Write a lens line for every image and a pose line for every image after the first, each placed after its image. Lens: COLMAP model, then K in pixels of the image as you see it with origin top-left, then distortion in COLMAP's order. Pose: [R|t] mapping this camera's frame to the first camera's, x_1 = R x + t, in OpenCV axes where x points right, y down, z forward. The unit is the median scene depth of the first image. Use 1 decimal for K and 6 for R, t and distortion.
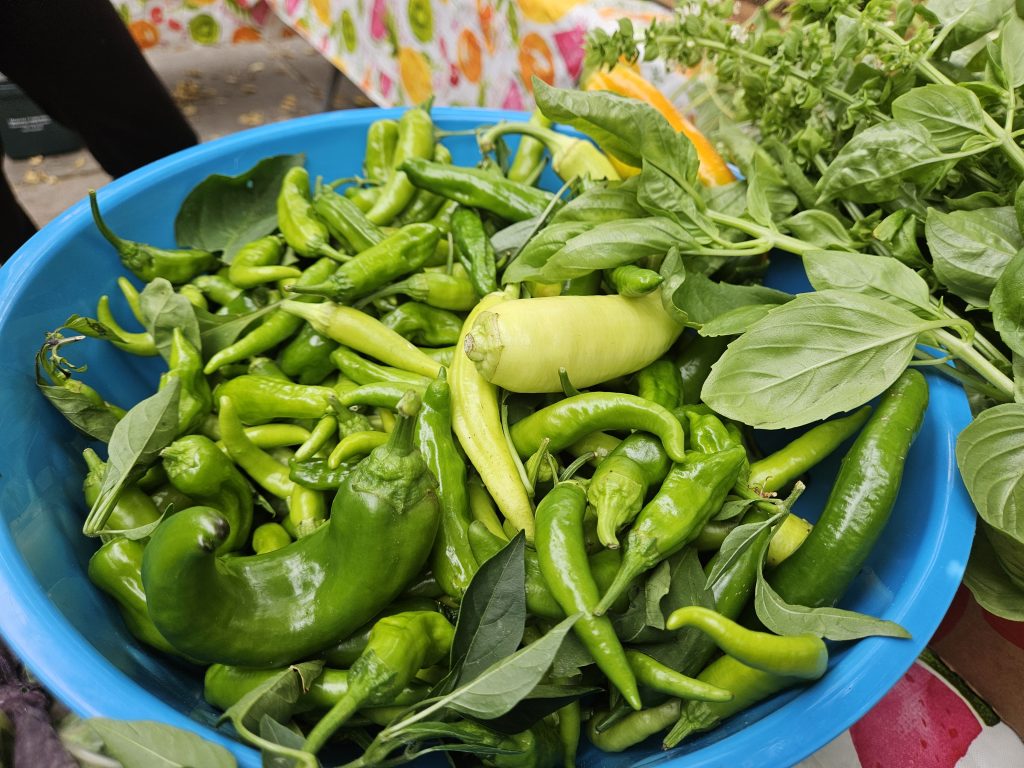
lens RADIAL K [[667.0, 0, 512.0], [0, 667.0, 384.0], [0, 0, 1]] dist [-0.031481, 0.000435]
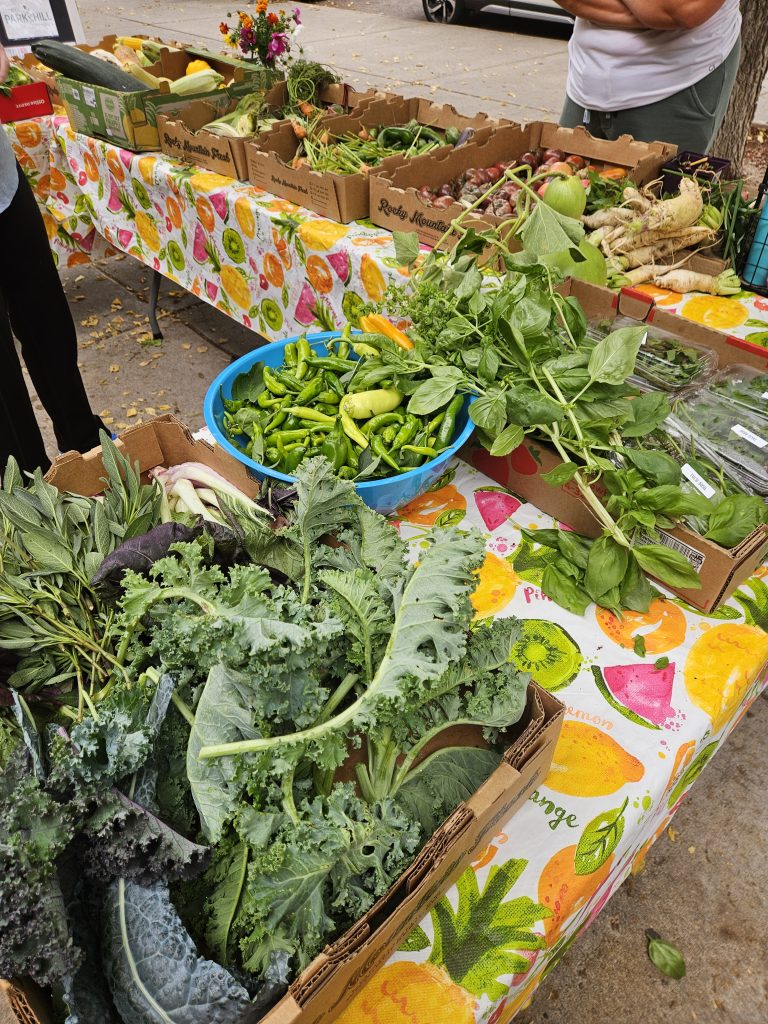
lens RADIAL K [[667.0, 0, 384.0], [0, 667.0, 512.0], [0, 0, 1]] dist [-0.031481, 0.000435]
pose [[0.978168, -0.182726, 0.098991, -0.268582], [0.184025, 0.982913, -0.004080, 0.470601], [-0.096554, 0.022208, 0.995080, -2.241404]]
